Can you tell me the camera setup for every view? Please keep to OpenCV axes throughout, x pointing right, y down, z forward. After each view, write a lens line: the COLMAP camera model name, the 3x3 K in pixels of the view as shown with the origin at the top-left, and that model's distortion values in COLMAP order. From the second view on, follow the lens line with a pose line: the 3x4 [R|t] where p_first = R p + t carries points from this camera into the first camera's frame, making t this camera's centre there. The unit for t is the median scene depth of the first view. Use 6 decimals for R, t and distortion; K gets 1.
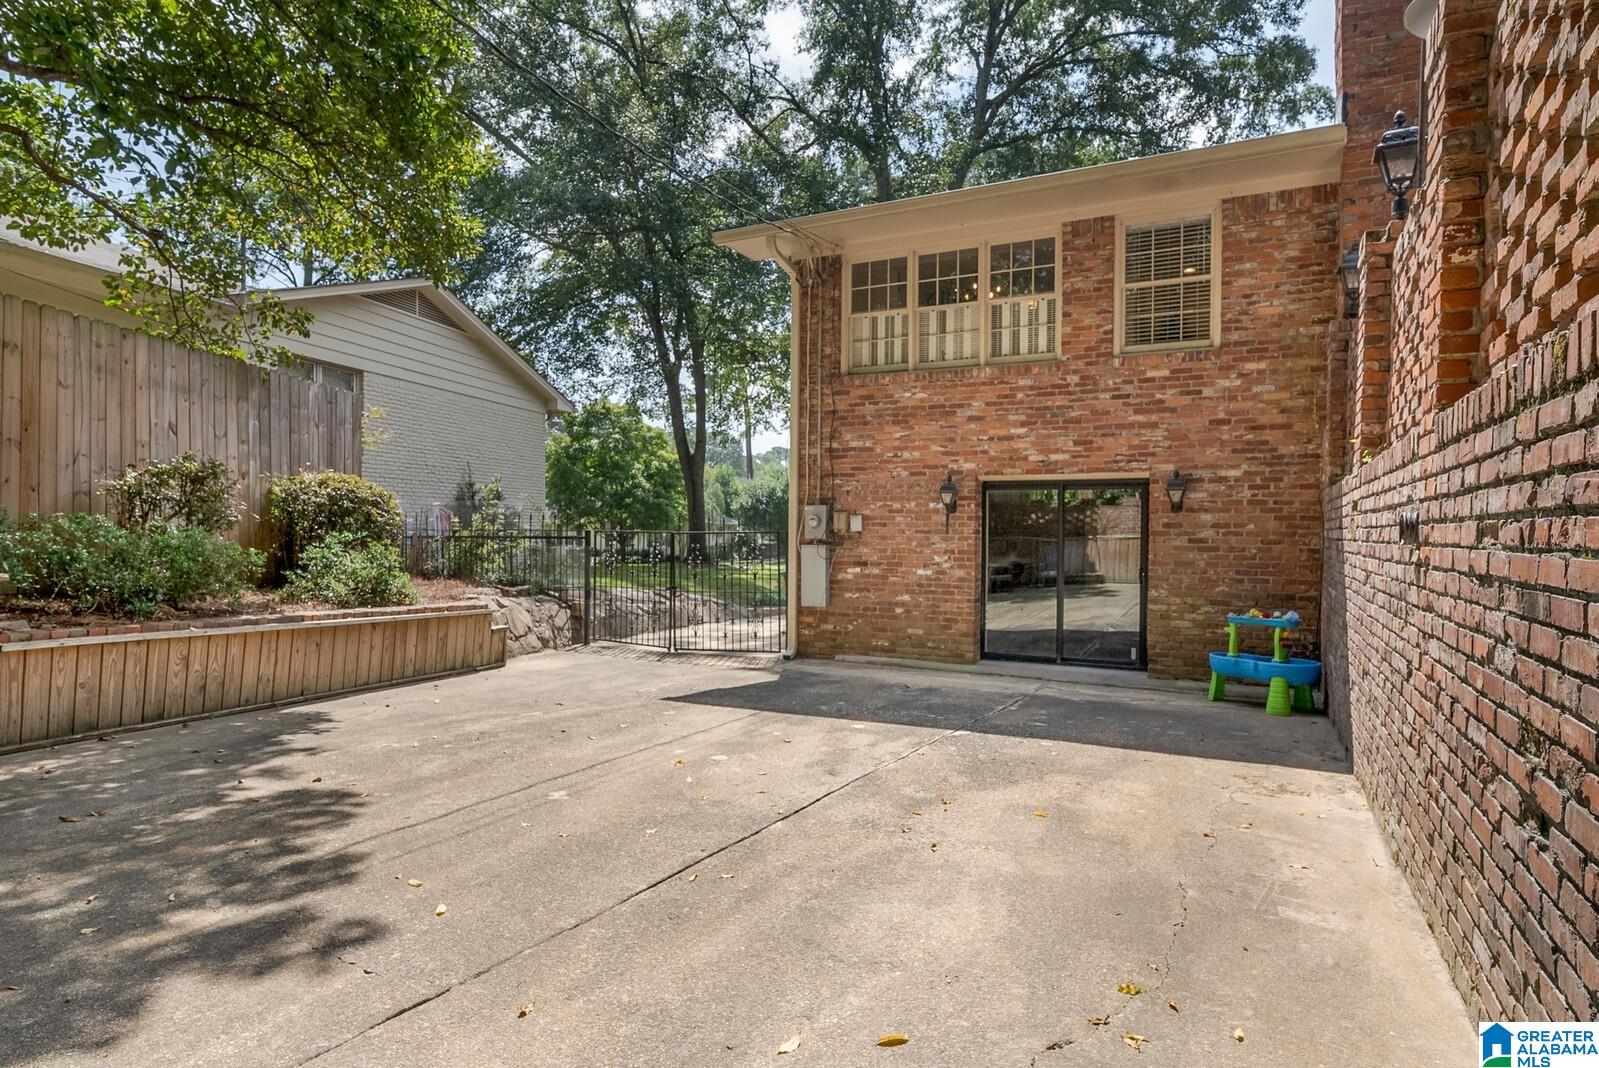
lens RADIAL K [[905.2, 0, 799.5], [0, 905.2, 534.0], [0, 0, 1]] dist [-0.003535, -0.001837]
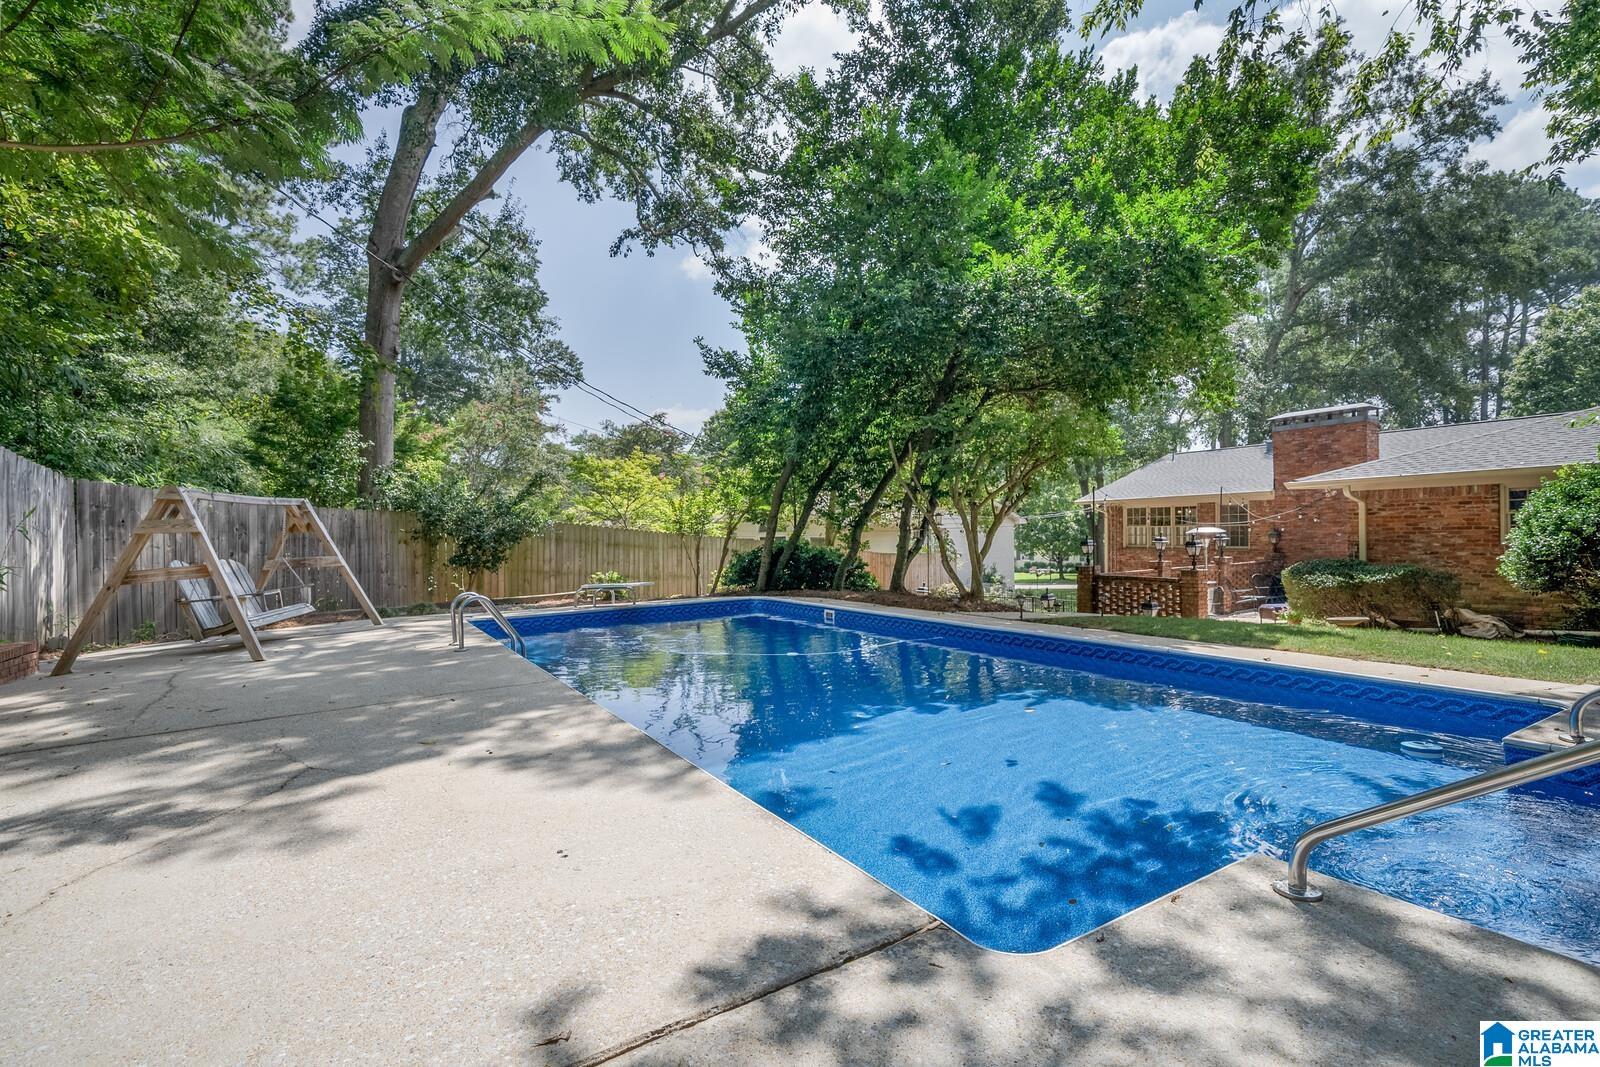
lens RADIAL K [[724.9, 0, 800.0], [0, 724.9, 533.5], [0, 0, 1]] dist [-0.001897, 0.000012]
pose [[0.853252, -0.023059, -0.520989, 0.365624], [0.021980, 0.999724, -0.008250, -0.225885], [0.521036, -0.004413, 0.853523, -1.461366]]
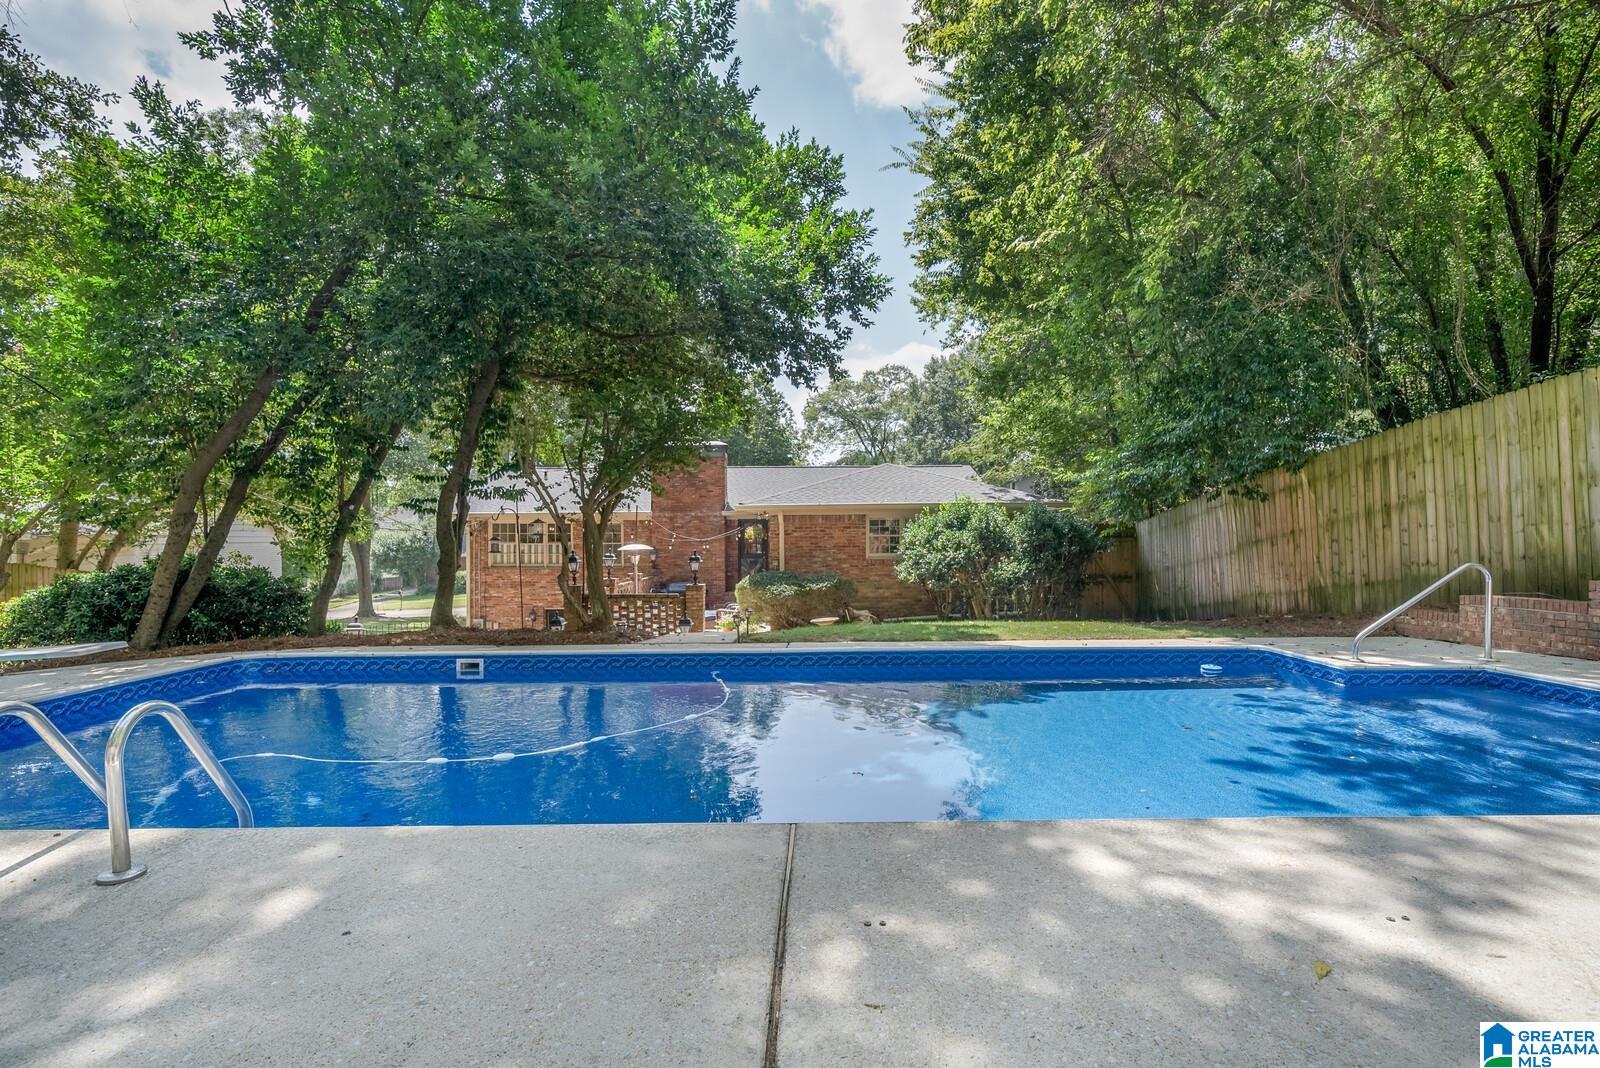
lens RADIAL K [[782.4, 0, 800.0], [0, 782.4, 534.0], [0, 0, 1]] dist [-0.000740, 0.000038]
pose [[0.893105, -0.010476, 0.449726, -0.160908], [0.017585, 0.999778, -0.011632, -0.229435], [-0.449504, 0.018297, 0.893091, -1.362604]]
